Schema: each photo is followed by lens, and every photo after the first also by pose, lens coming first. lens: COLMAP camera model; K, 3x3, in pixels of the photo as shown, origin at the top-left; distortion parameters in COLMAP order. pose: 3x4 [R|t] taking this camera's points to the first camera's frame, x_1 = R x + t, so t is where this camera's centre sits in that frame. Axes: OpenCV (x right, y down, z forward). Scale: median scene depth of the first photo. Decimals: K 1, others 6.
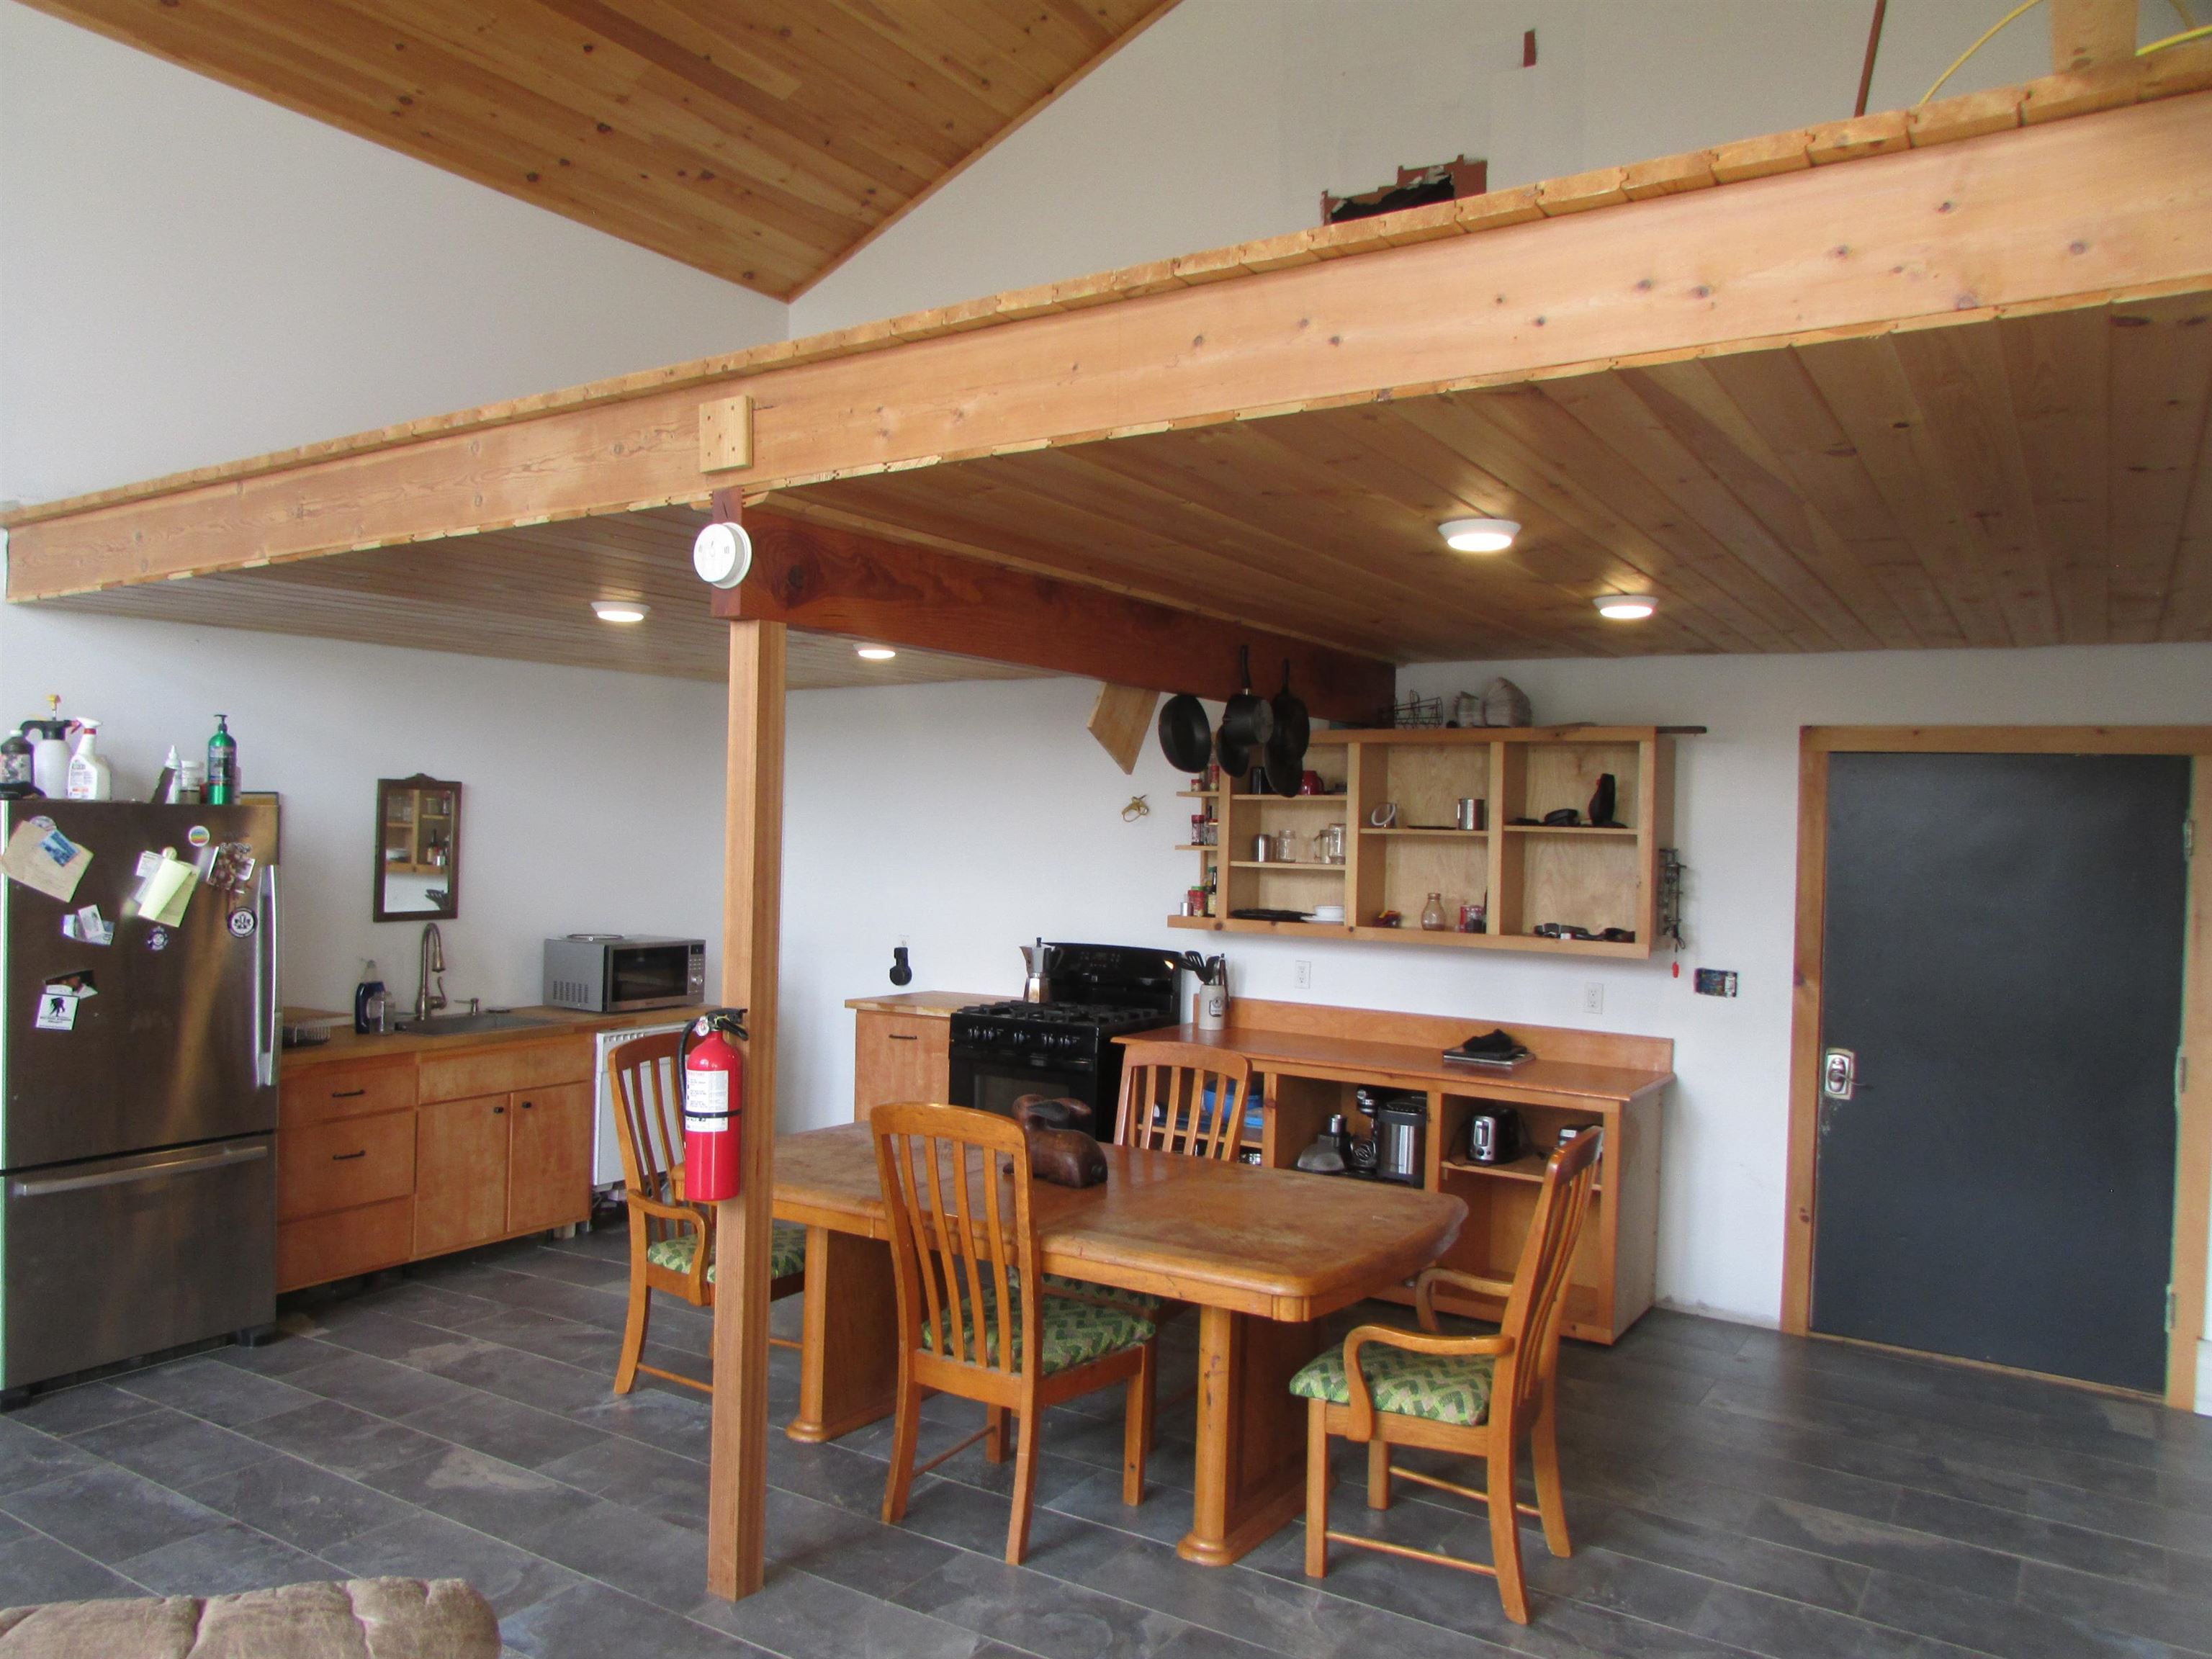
lens RADIAL K [[1582.7, 0, 1071.8], [0, 1582.7, 831.4], [0, 0, 1]] dist [-0.006011, -0.002555]
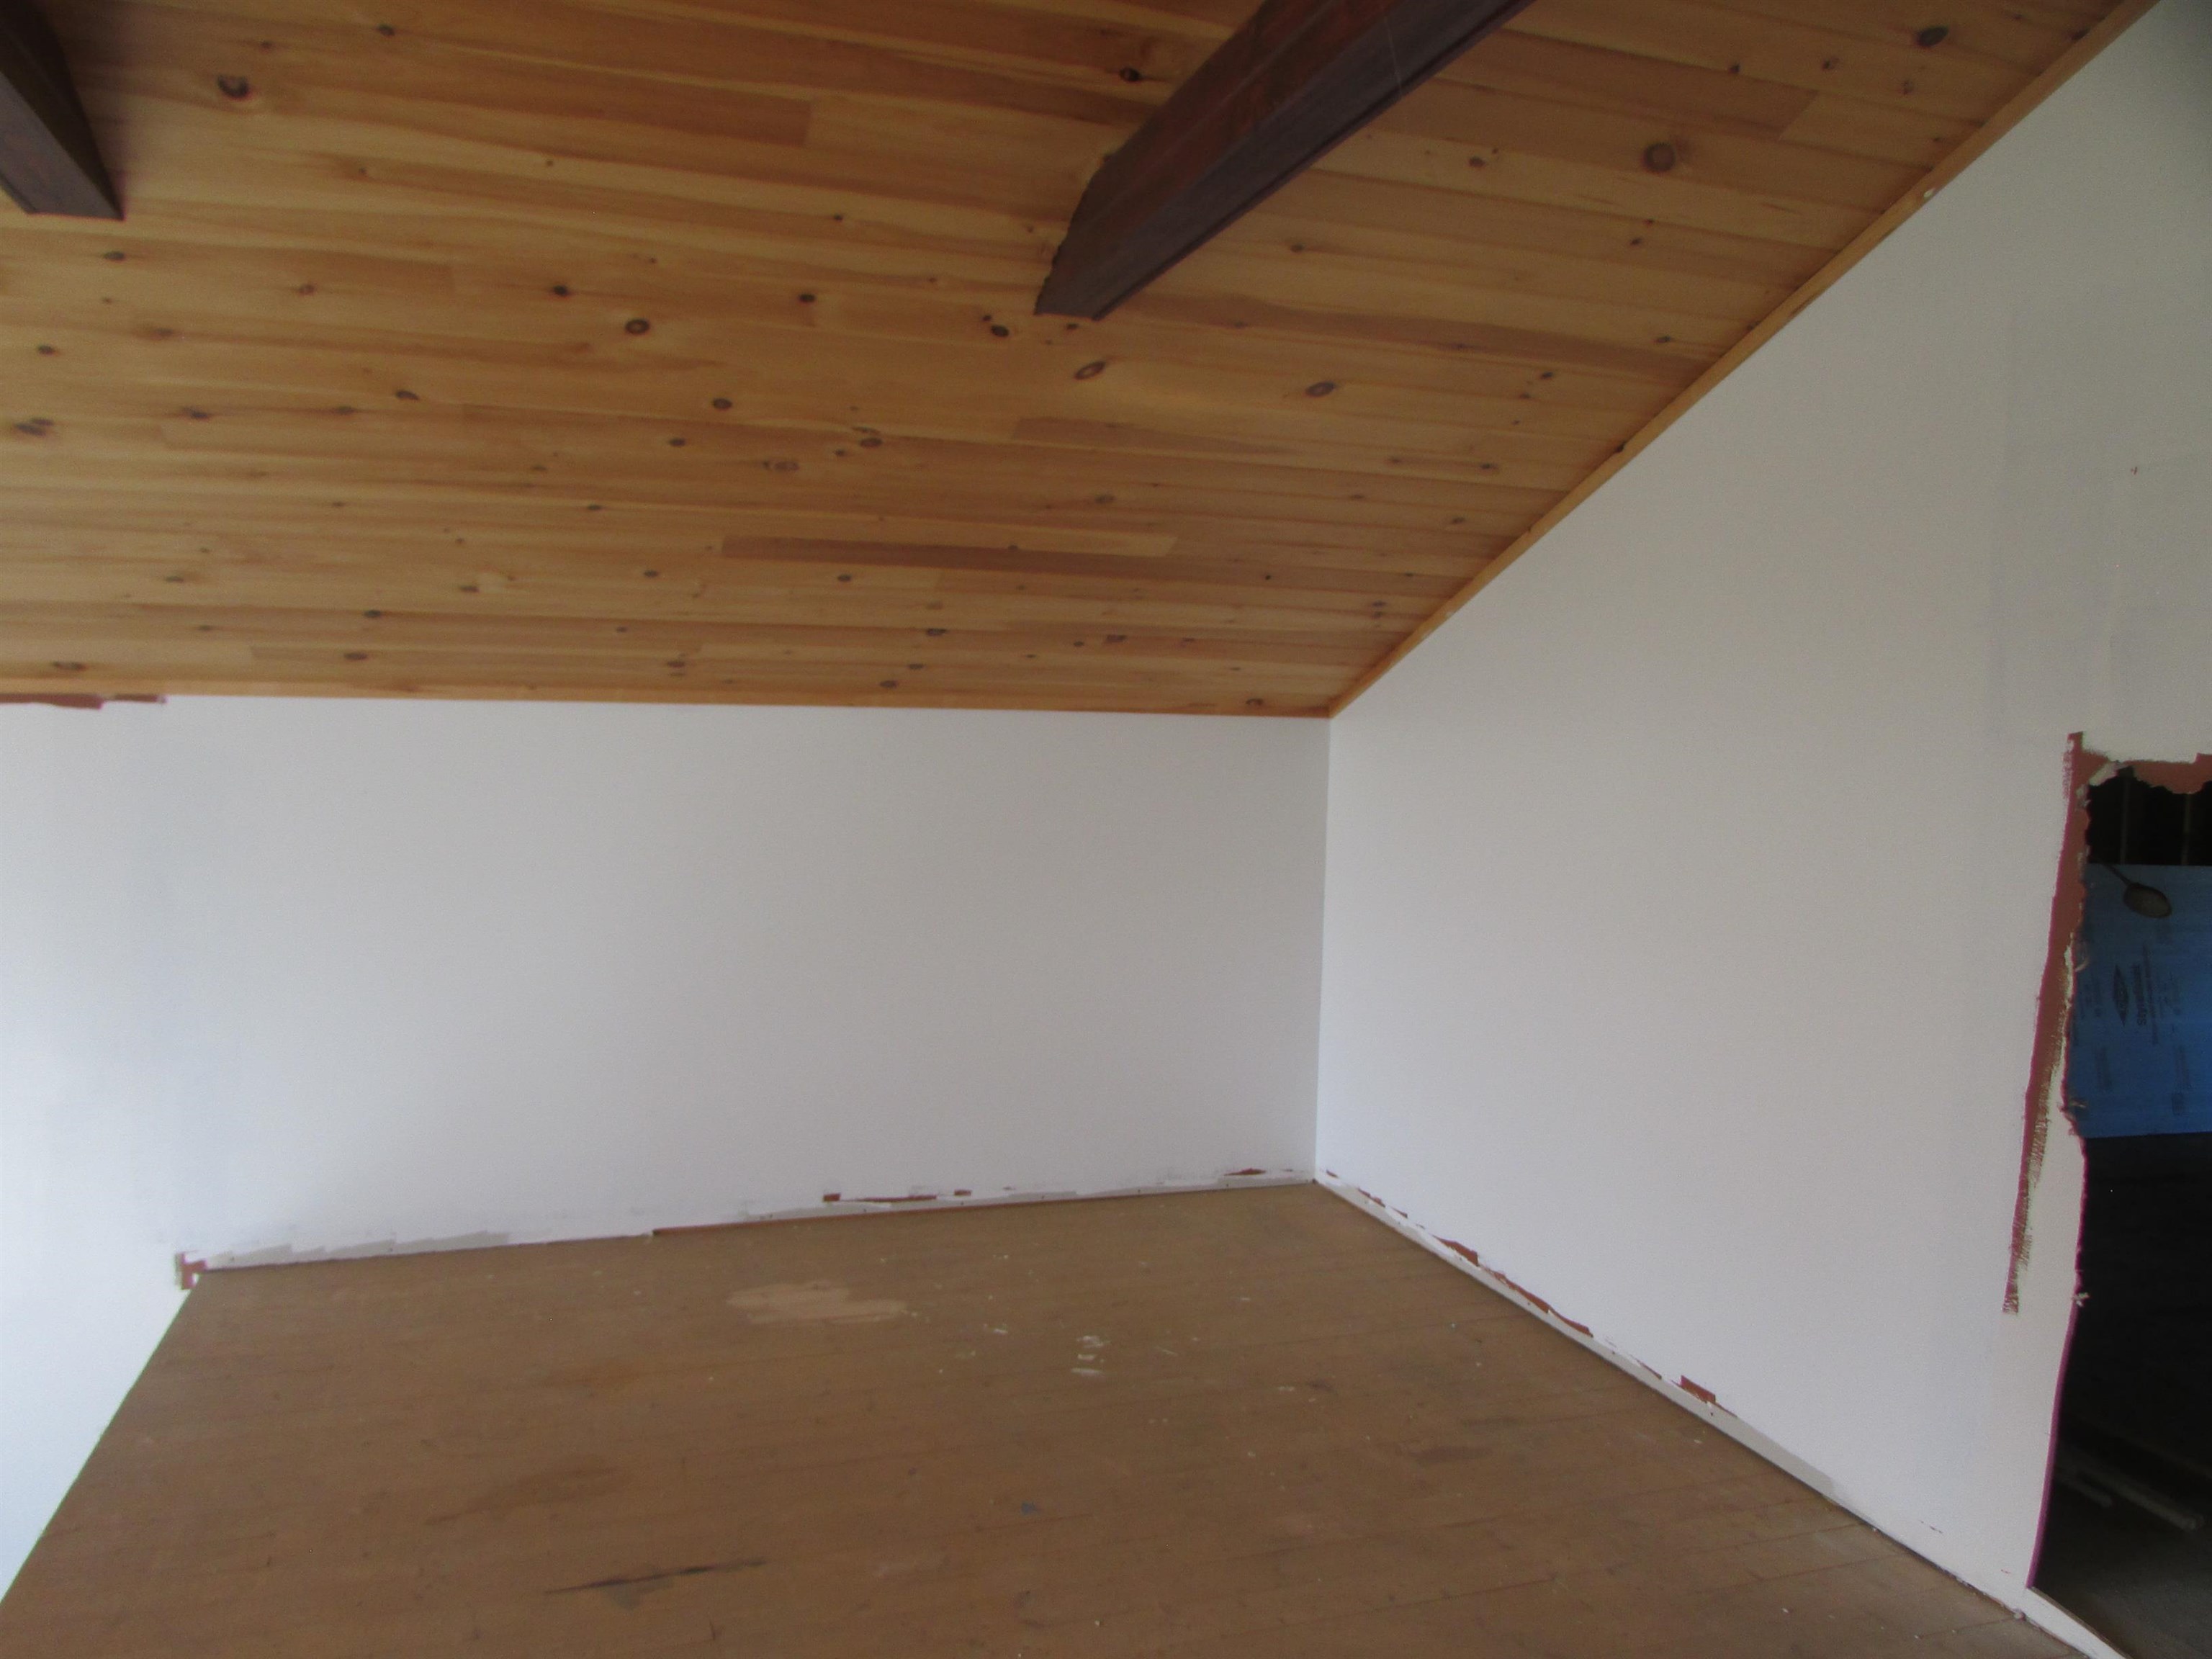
lens RADIAL K [[1629.5, 0, 1106.0], [0, 1629.5, 829.5], [0, 0, 1]] dist [-0.002188, 0.000976]
pose [[0.791174, 0.035949, -0.610533, 0.242784], [-0.007416, 0.998762, 0.049198, -0.429285], [0.611546, -0.034397, 0.790461, 0.500170]]
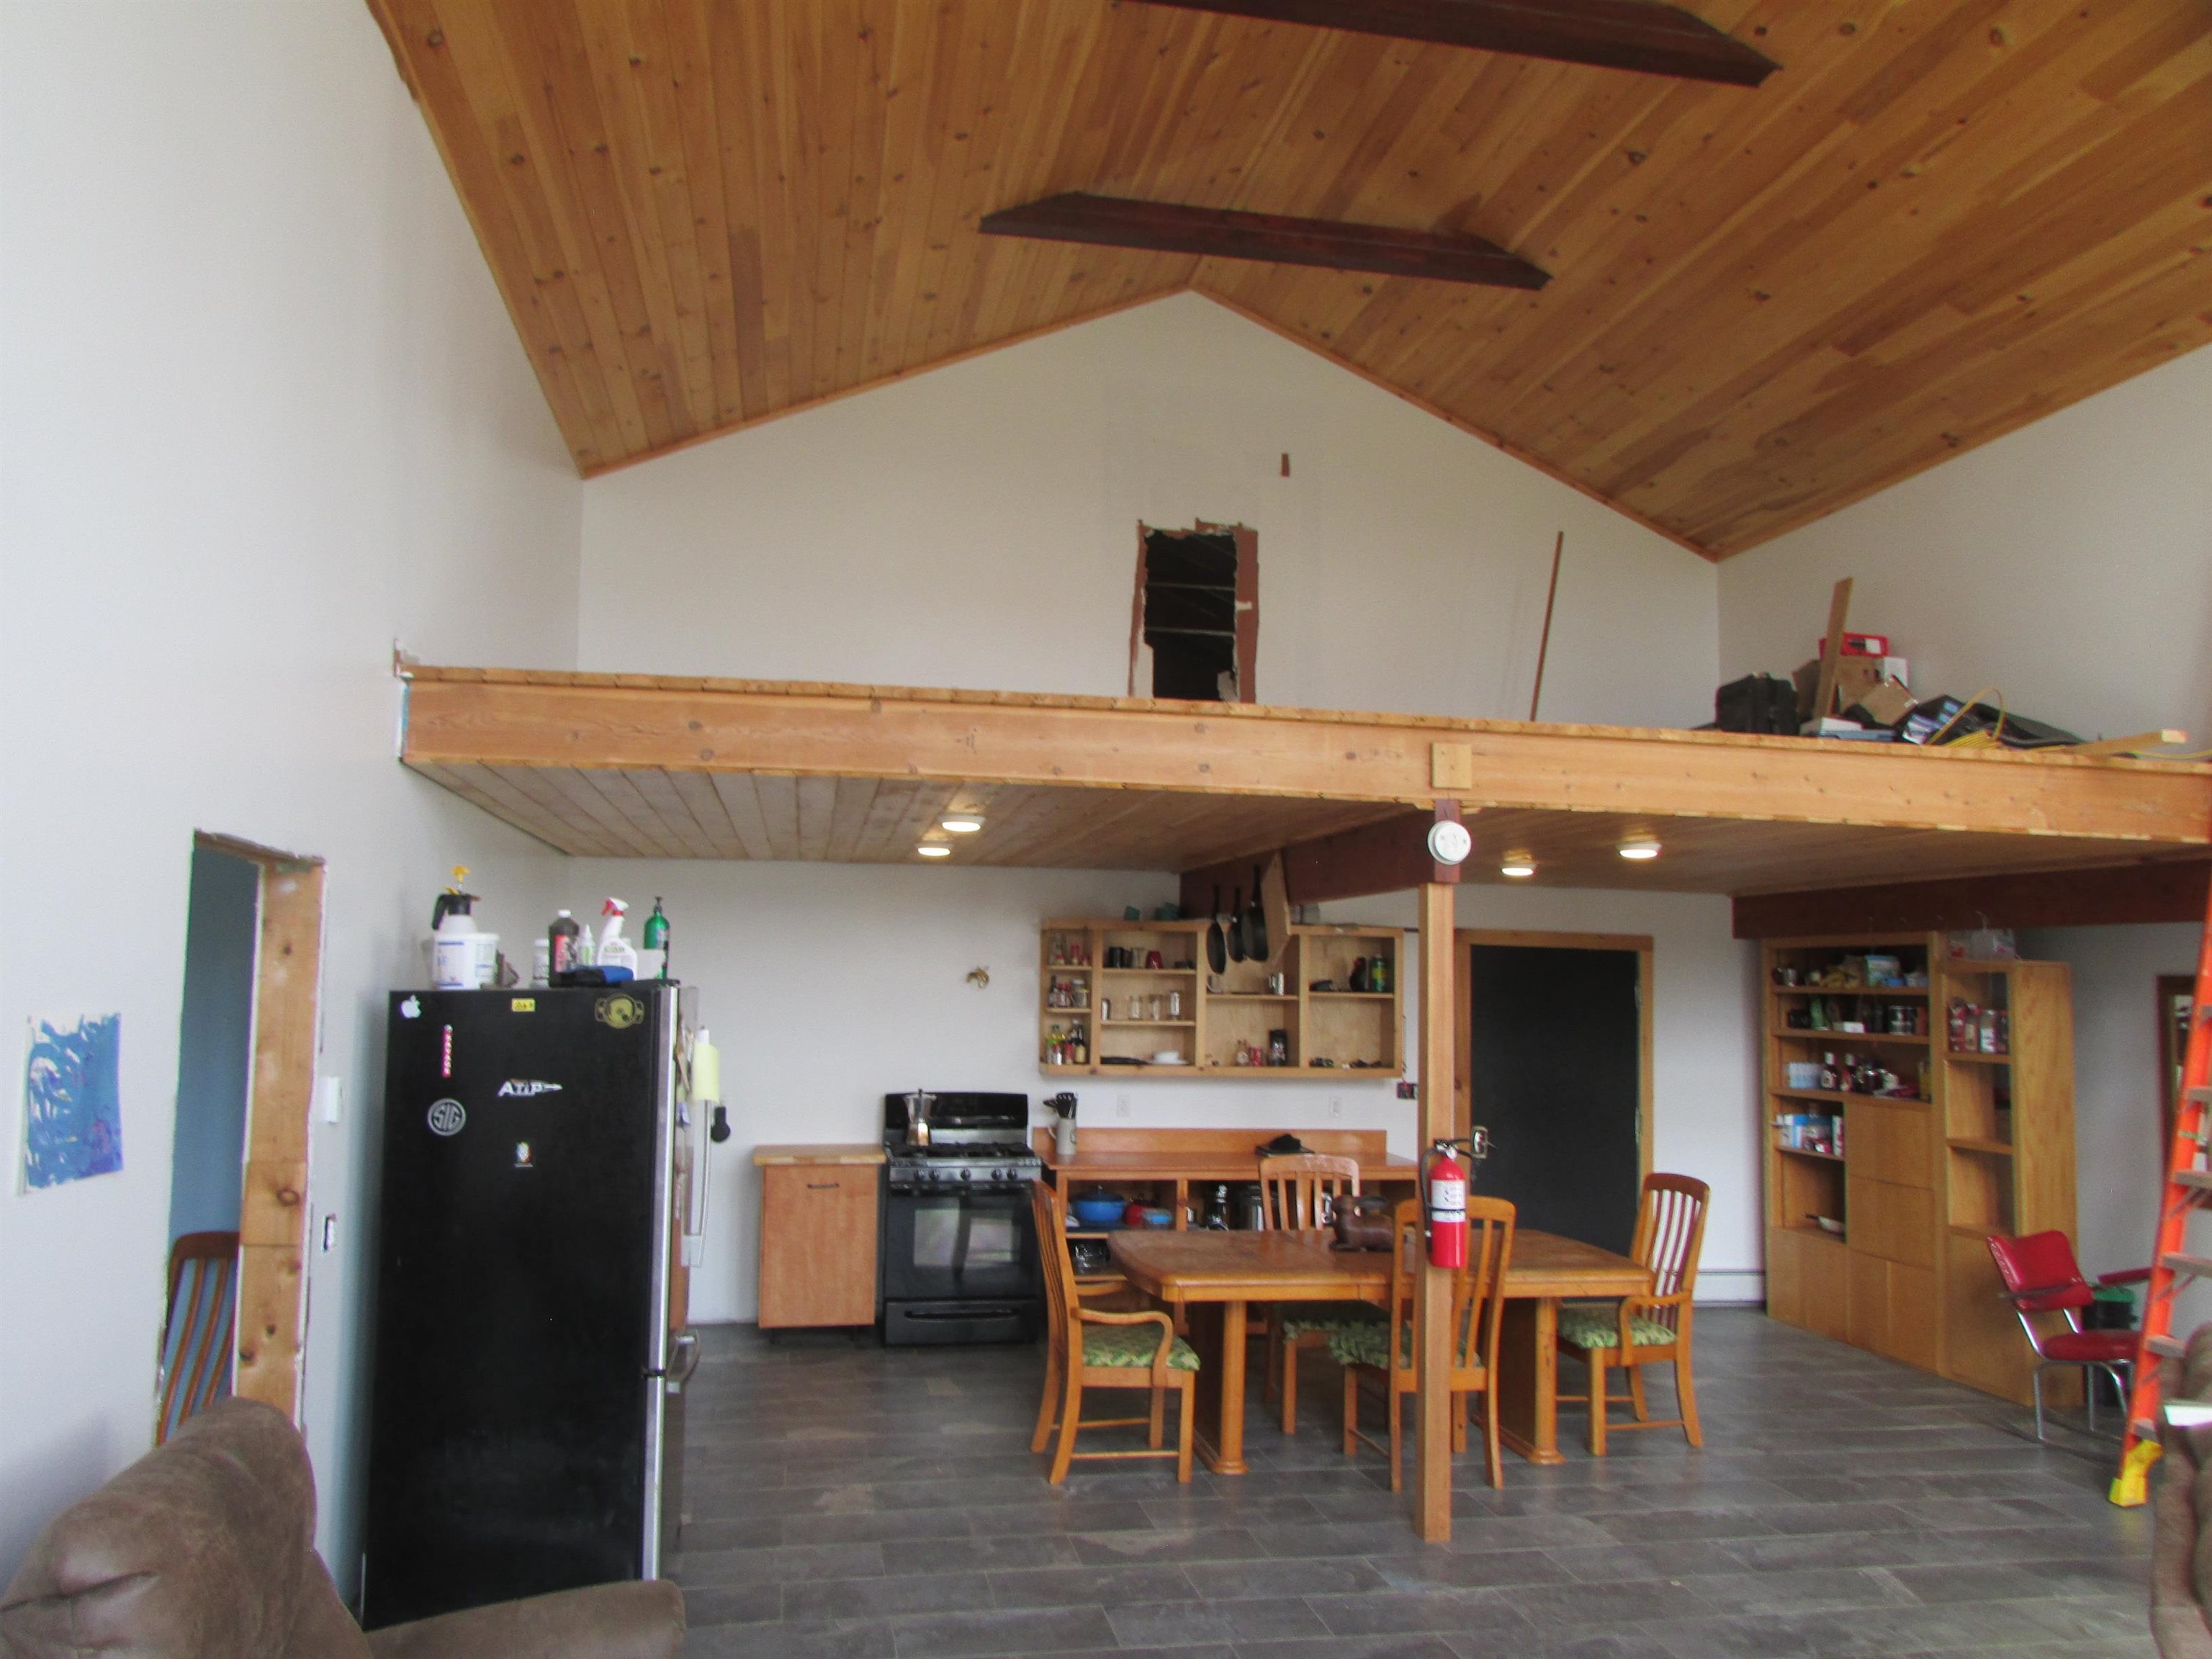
lens RADIAL K [[1571.5, 0, 1109.2], [0, 1571.5, 834.7], [0, 0, 1]] dist [-0.031607, 0.004379]
pose [[0.732477, 0.054335, 0.678621, -0.814645], [-0.000443, 0.996848, -0.079336, -0.031738], [-0.680792, 0.057811, 0.730192, 0.055091]]
